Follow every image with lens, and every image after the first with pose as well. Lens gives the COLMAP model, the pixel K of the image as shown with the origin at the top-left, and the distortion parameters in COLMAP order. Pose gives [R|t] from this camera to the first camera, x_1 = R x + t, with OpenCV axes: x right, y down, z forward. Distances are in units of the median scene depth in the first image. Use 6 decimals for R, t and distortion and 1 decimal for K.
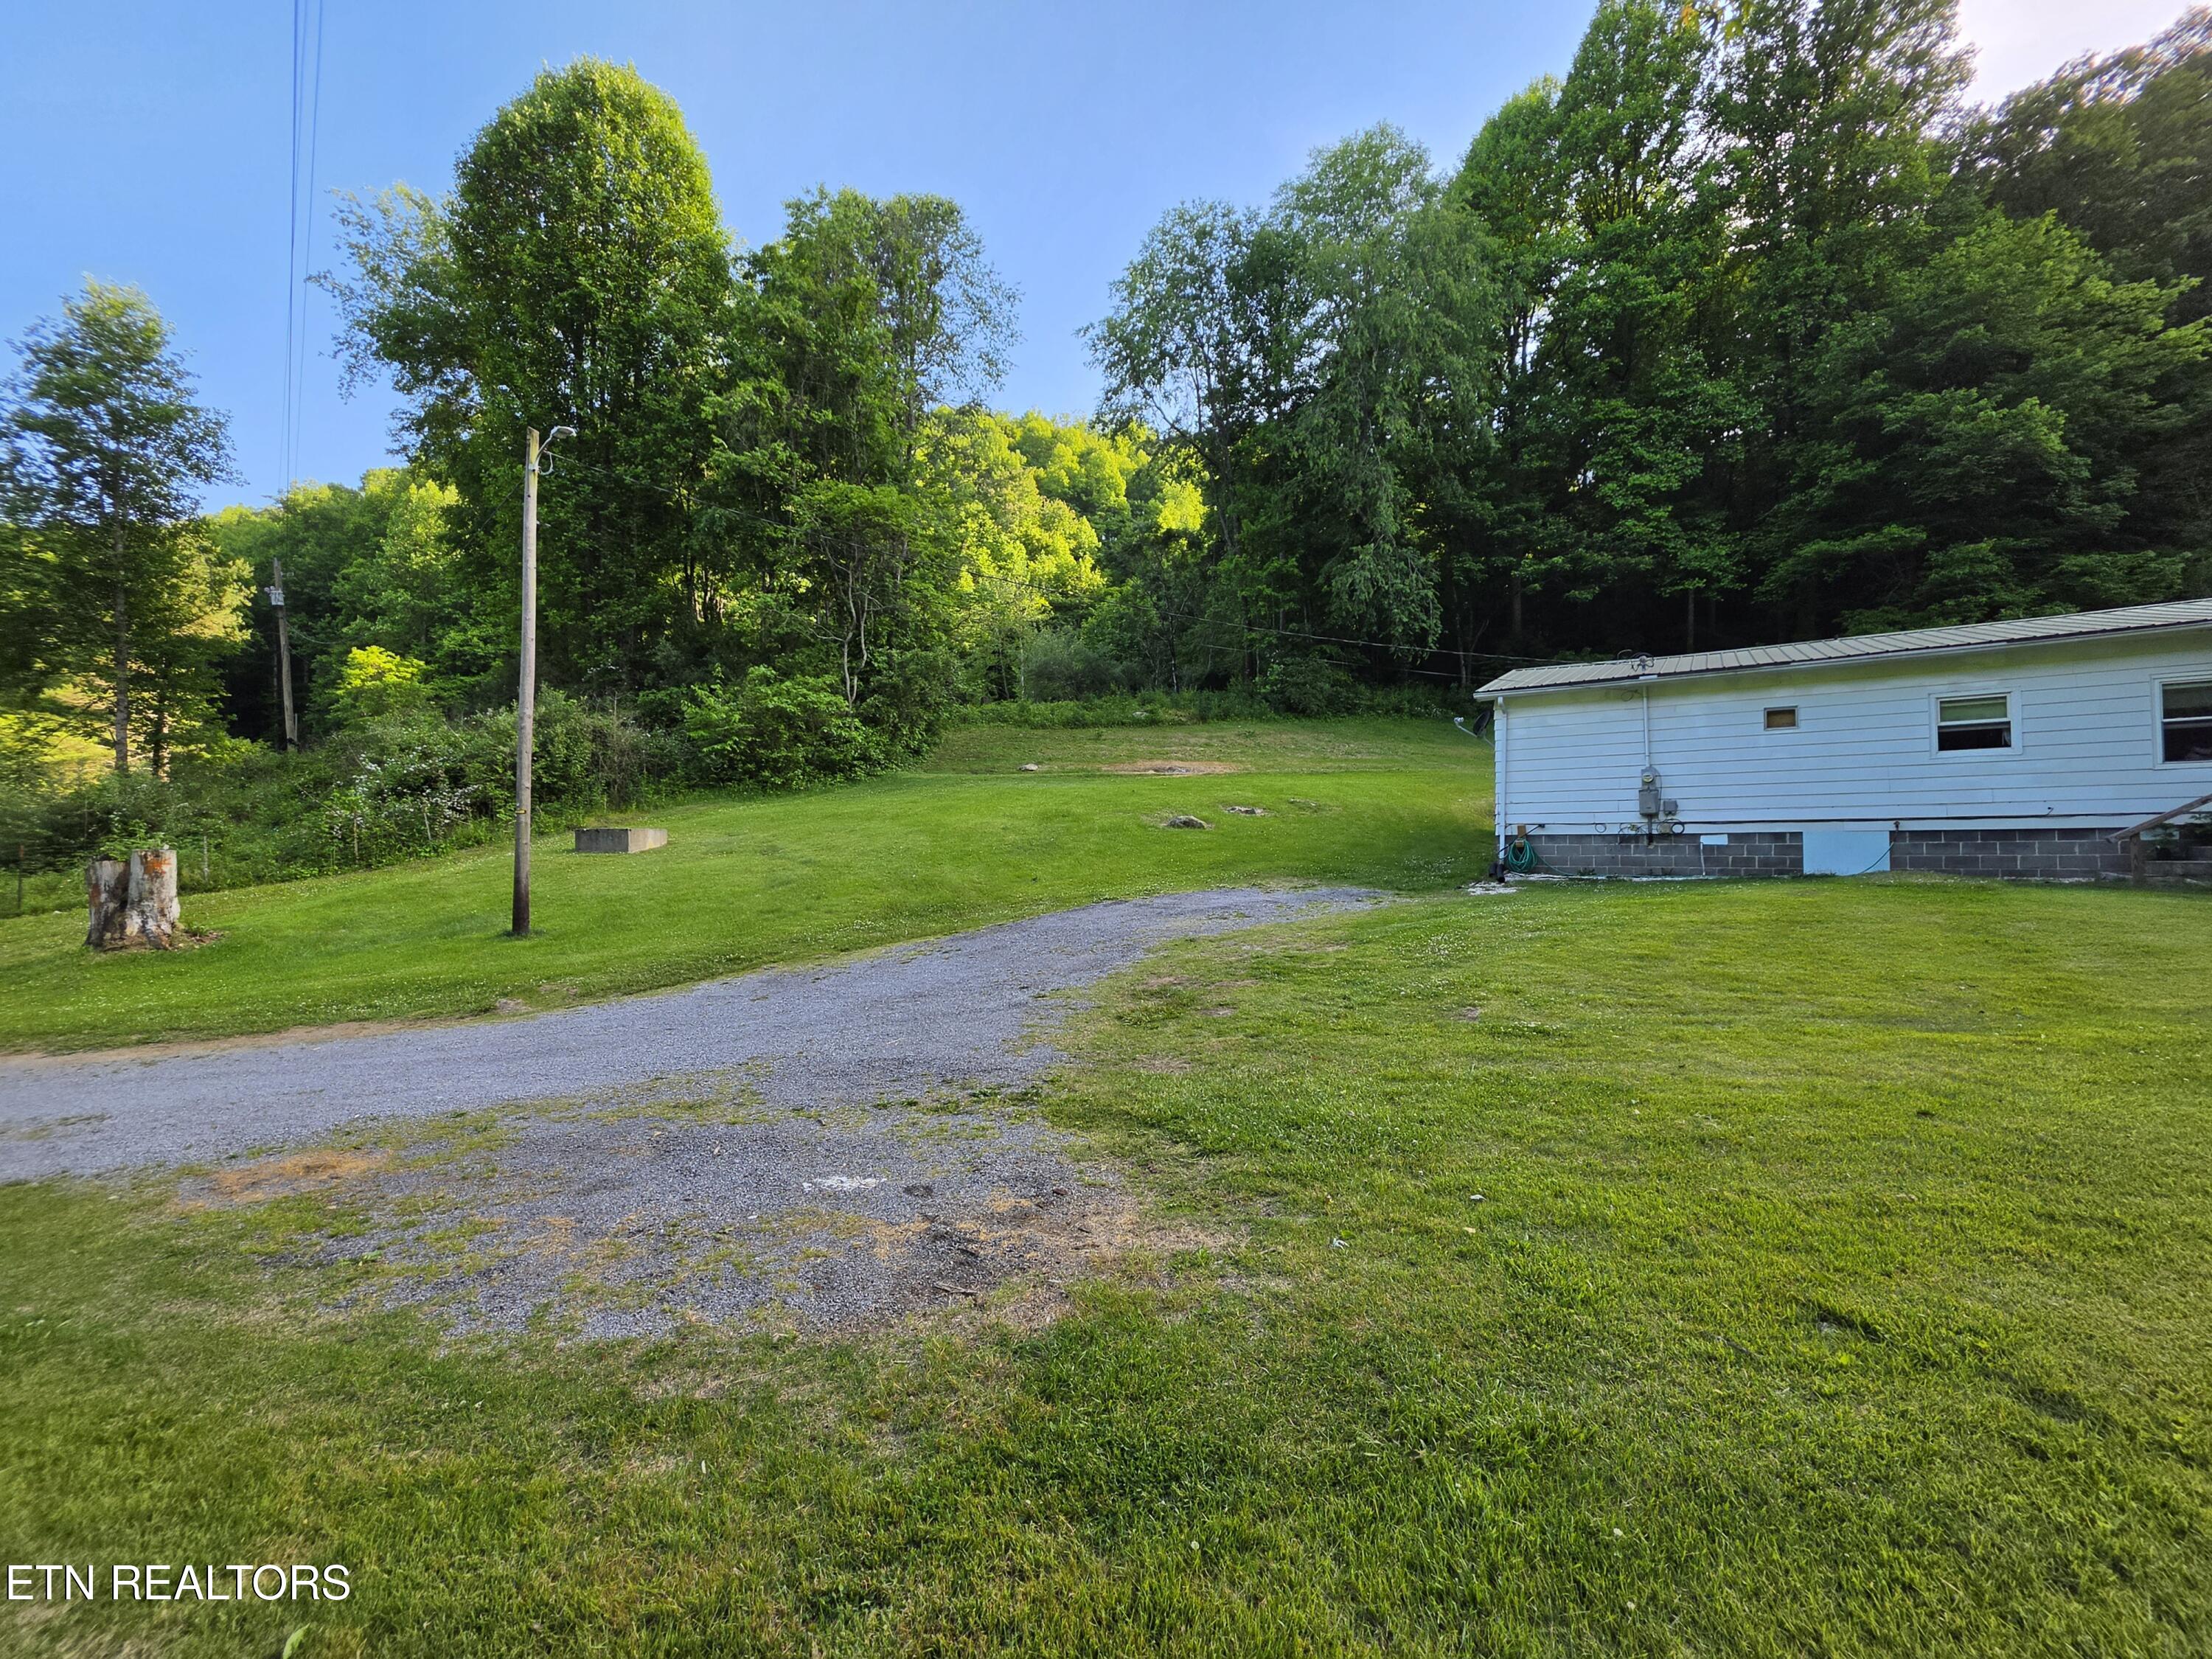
lens RADIAL K [[888.0, 0, 1107.8], [0, 888.0, 832.9], [0, 0, 1]] dist [-0.003113, 0.000047]
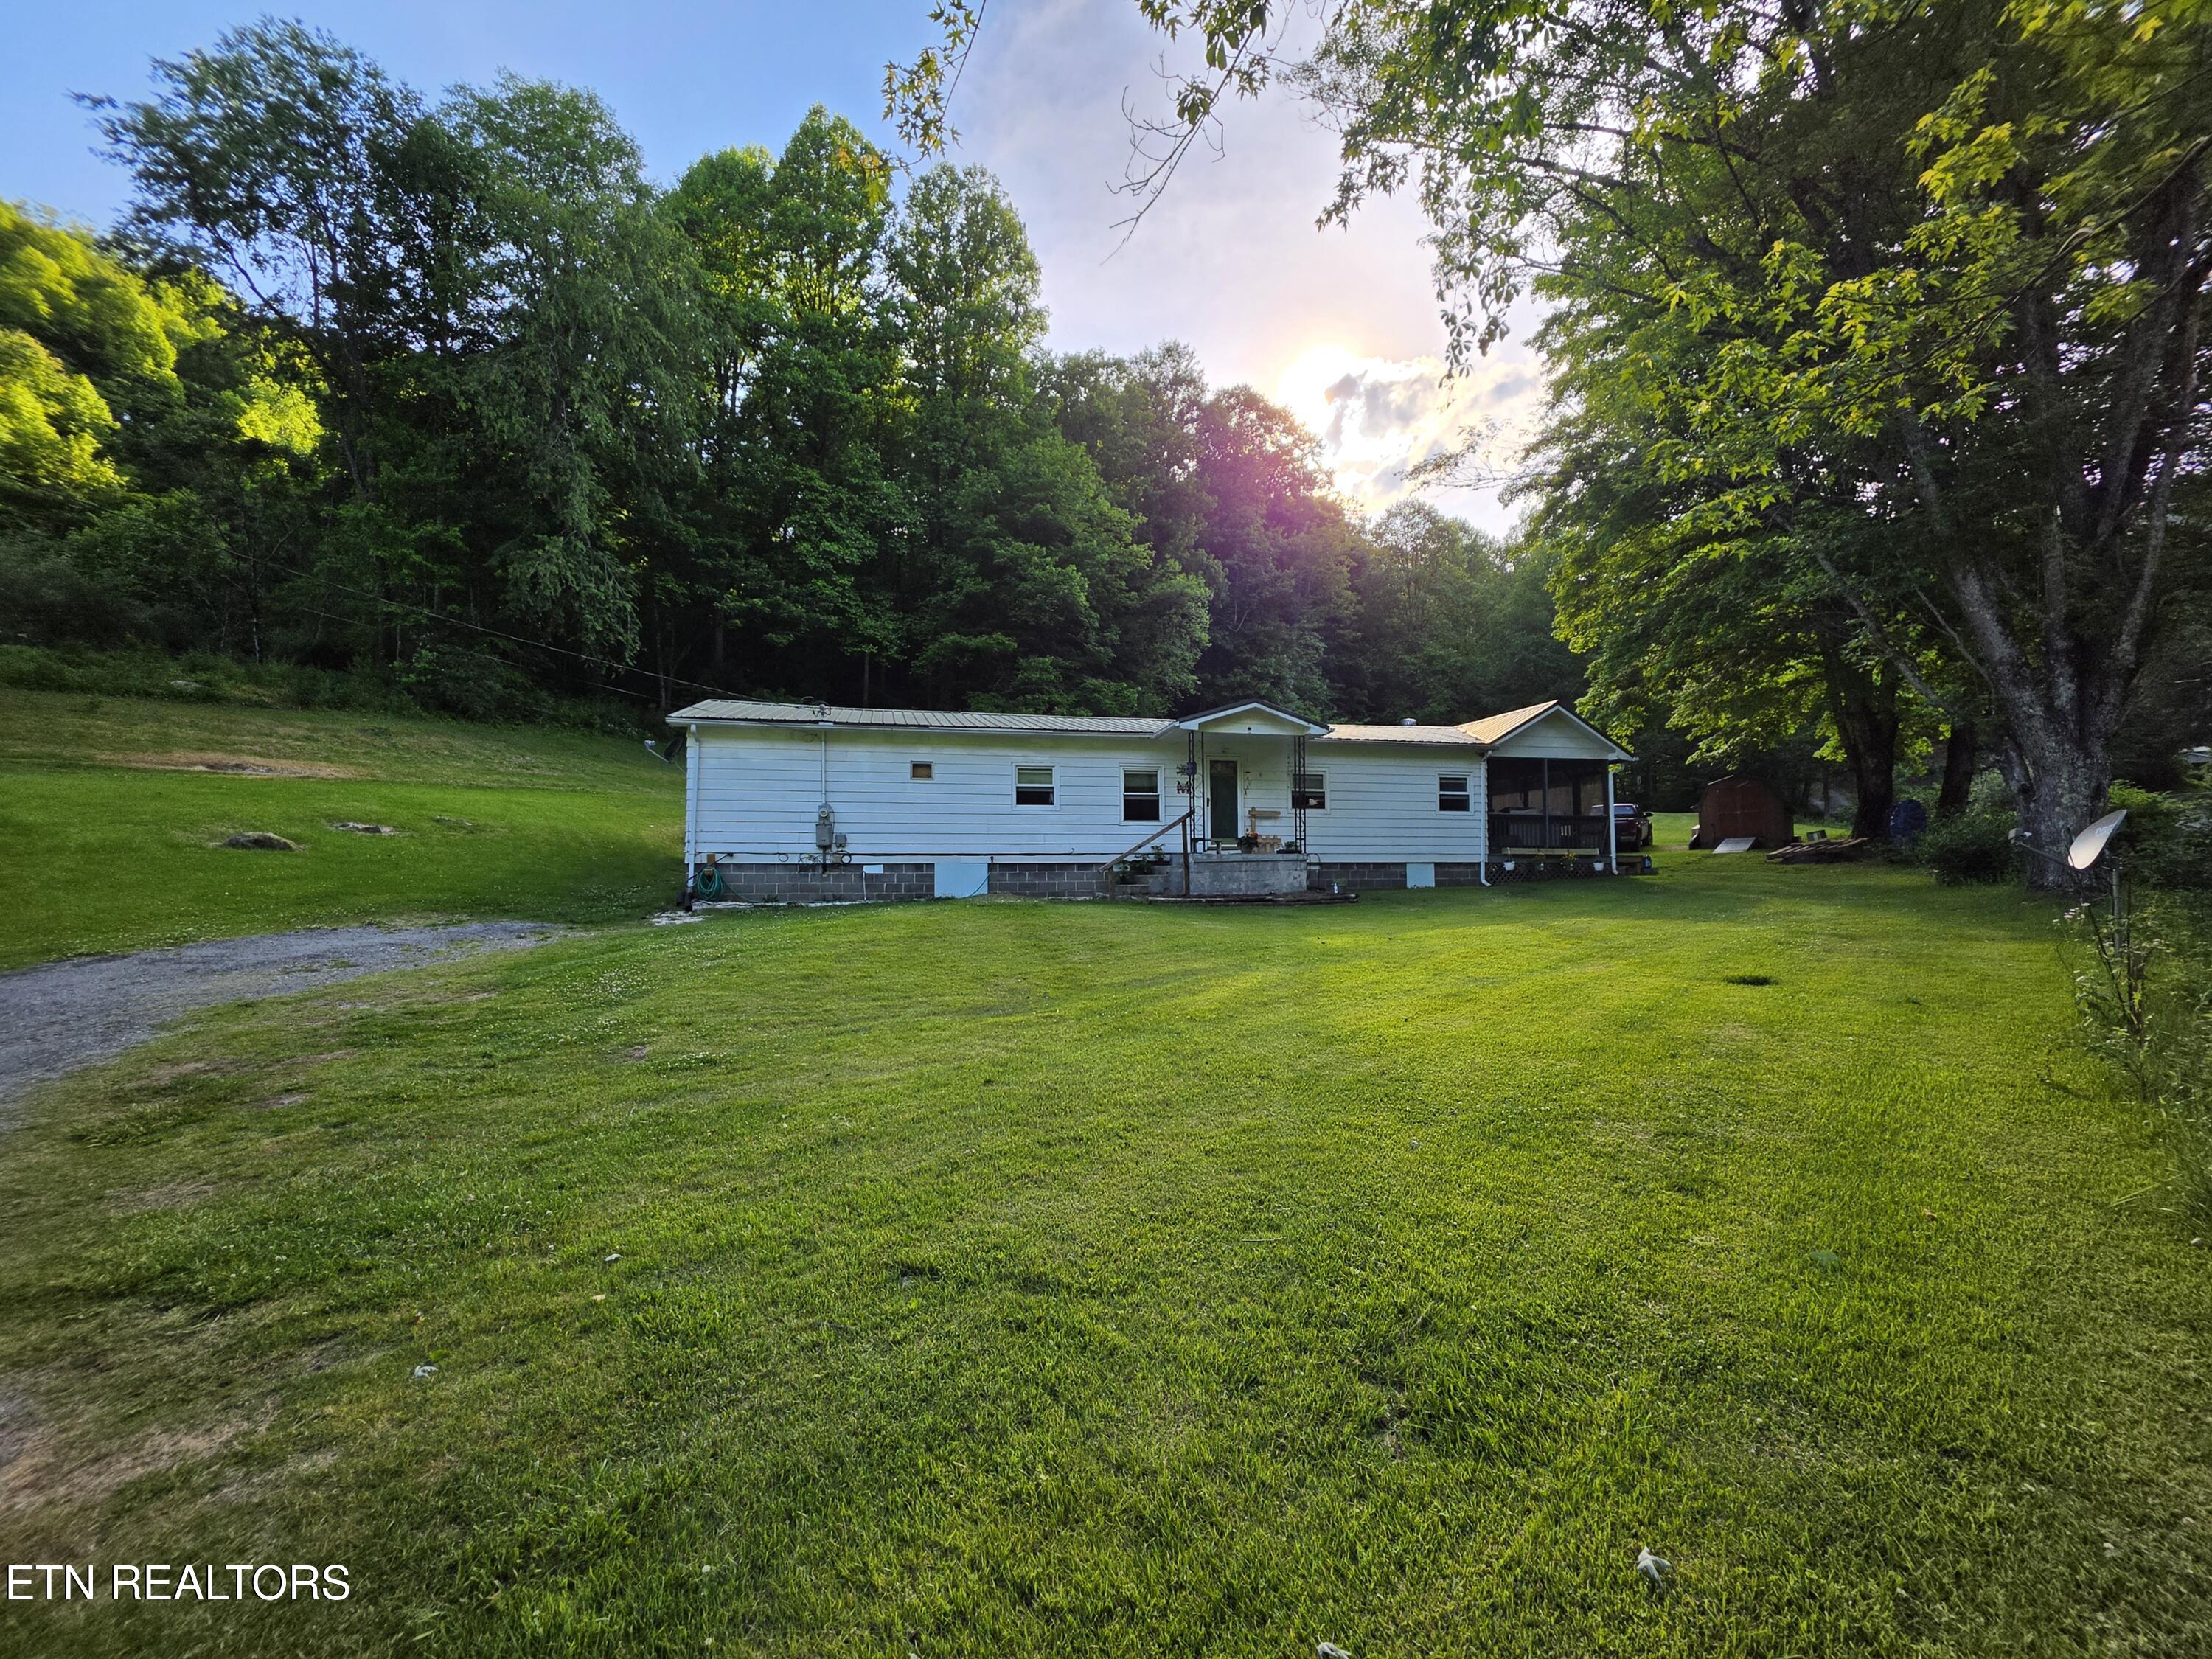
lens RADIAL K [[888.0, 0, 1097.1], [0, 888.0, 835.0], [0, 0, 1]] dist [-0.003113, 0.000047]
pose [[0.669402, 0.033233, 0.742156, 0.010756], [-0.012696, 0.999365, -0.033299, -0.001949], [-0.742792, 0.012868, 0.669399, -0.001894]]
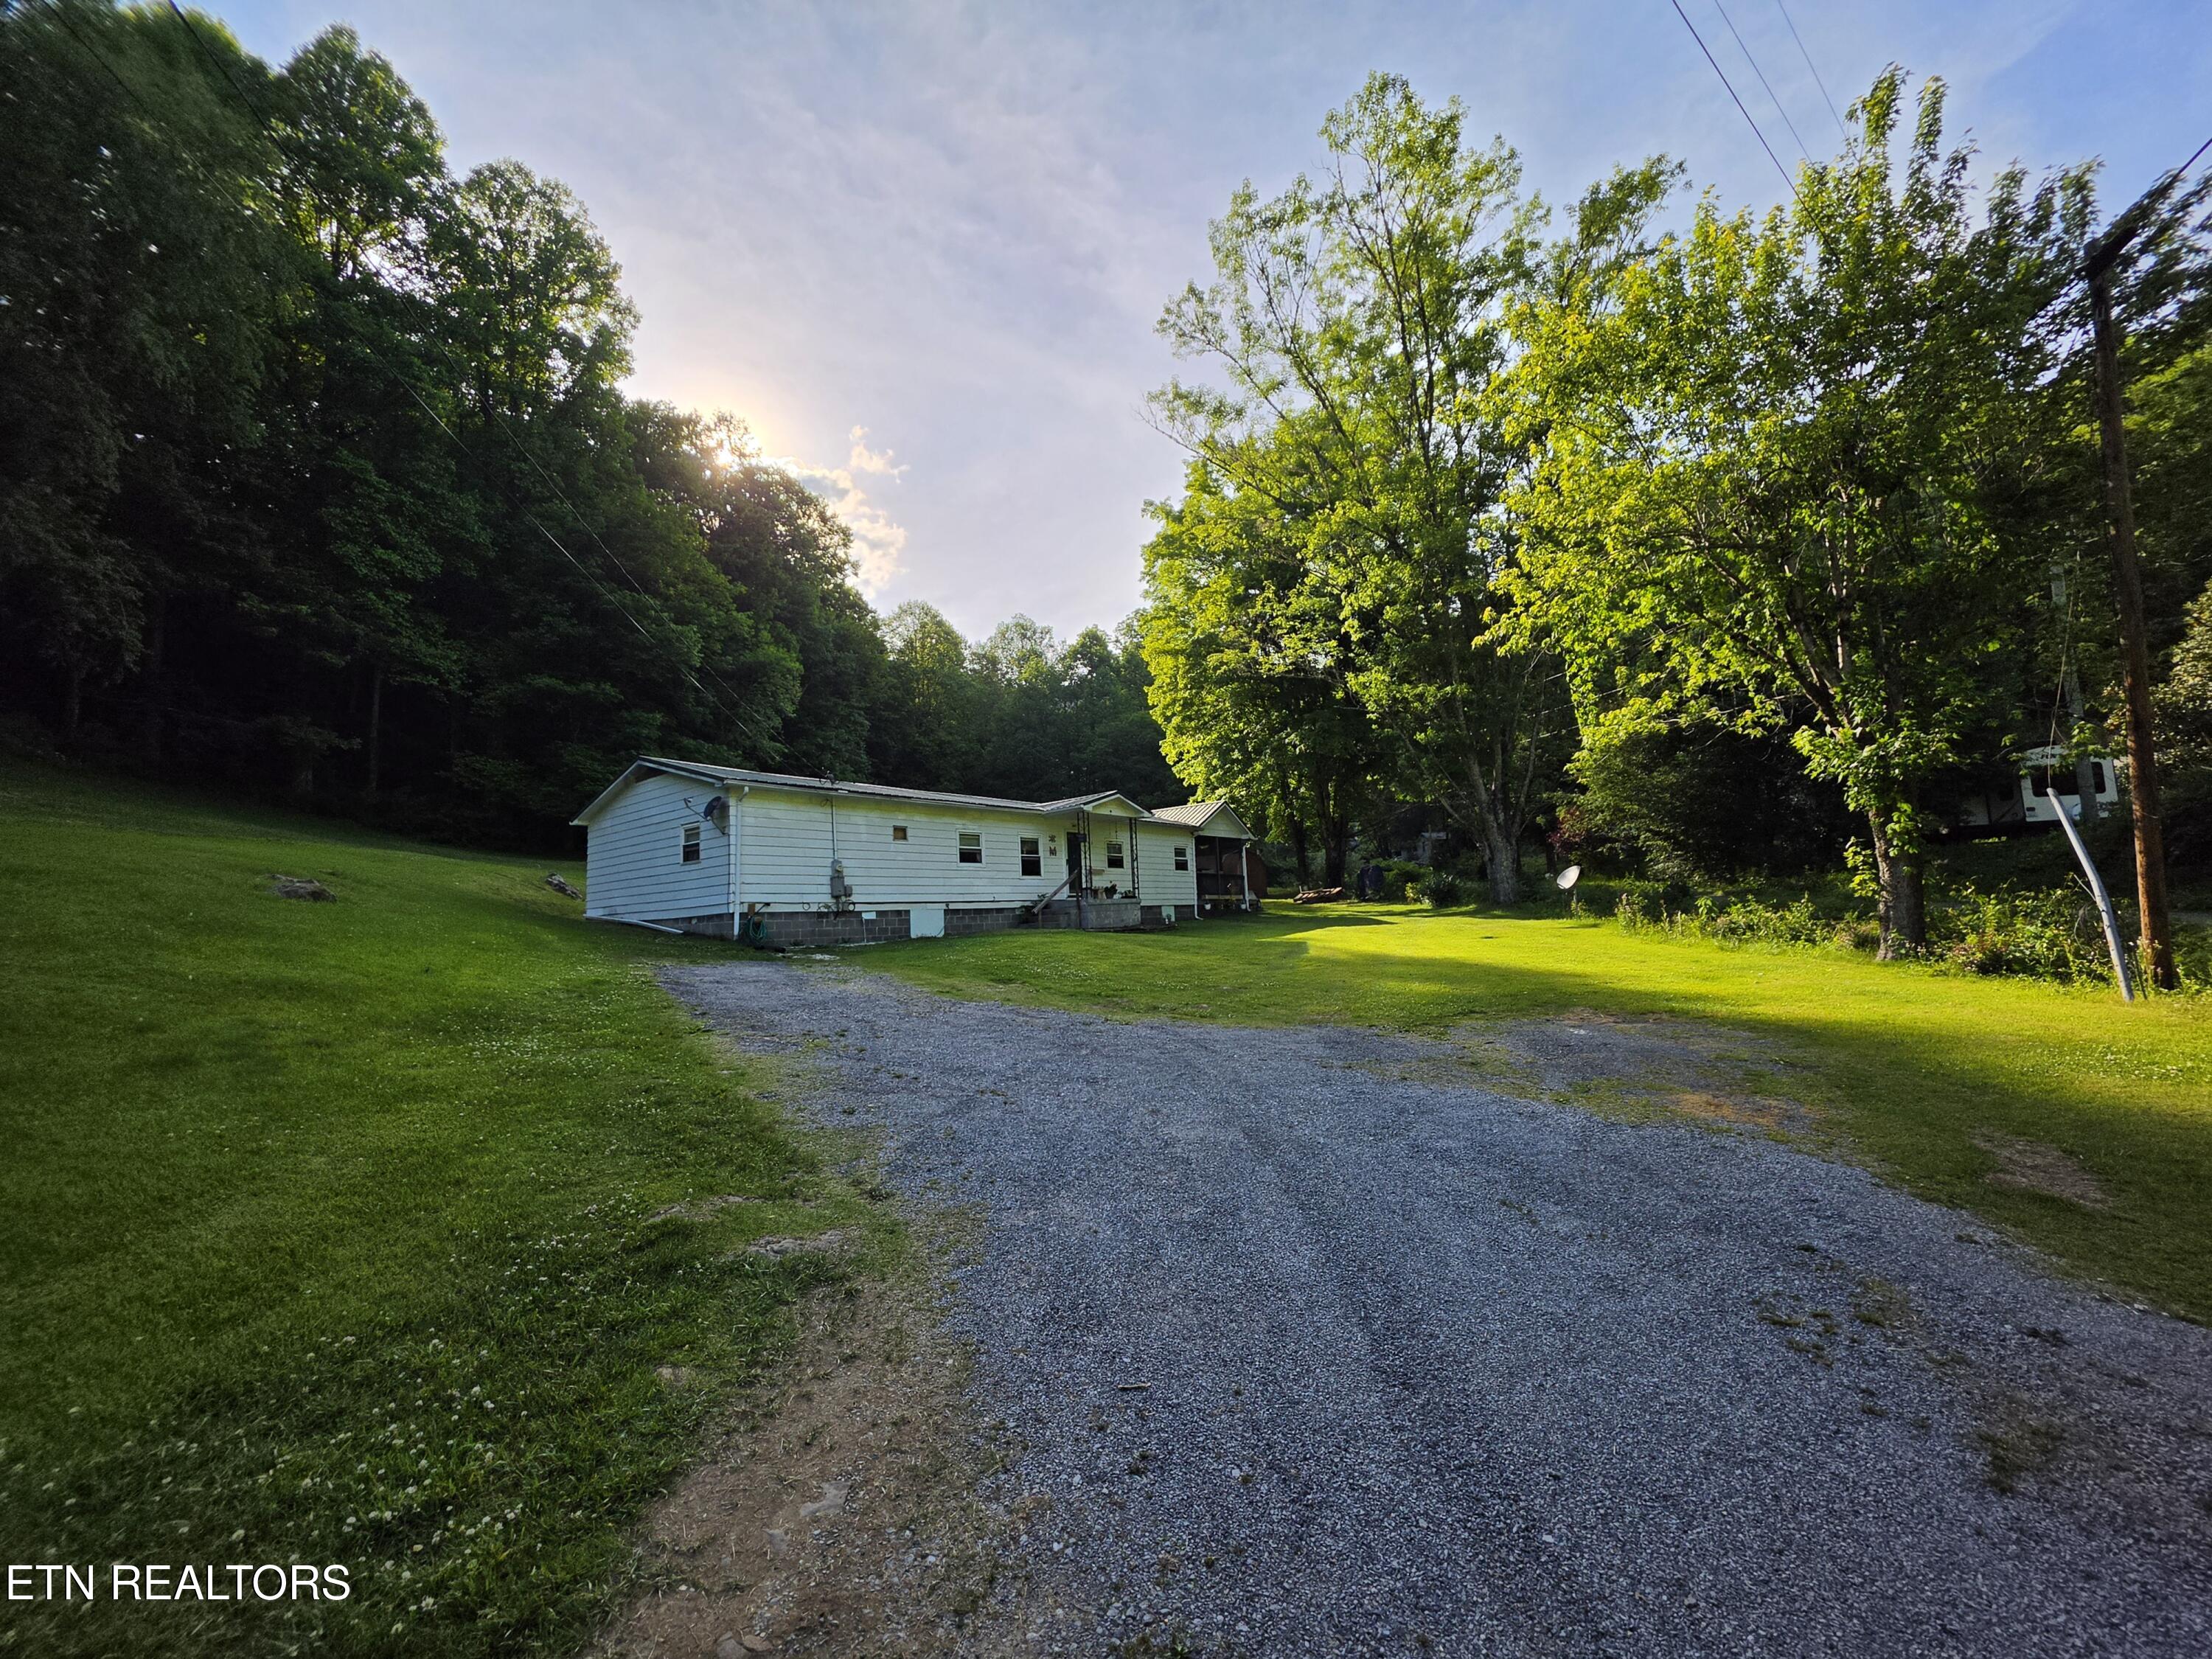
lens RADIAL K [[888.0, 0, 1105.6], [0, 888.0, 830.3], [0, 0, 1]] dist [-0.003113, 0.000047]
pose [[0.088179, 0.107548, 0.990282, -0.601101], [0.026935, 0.993533, -0.110299, 0.034421], [-0.995740, 0.036399, 0.084712, 0.464483]]
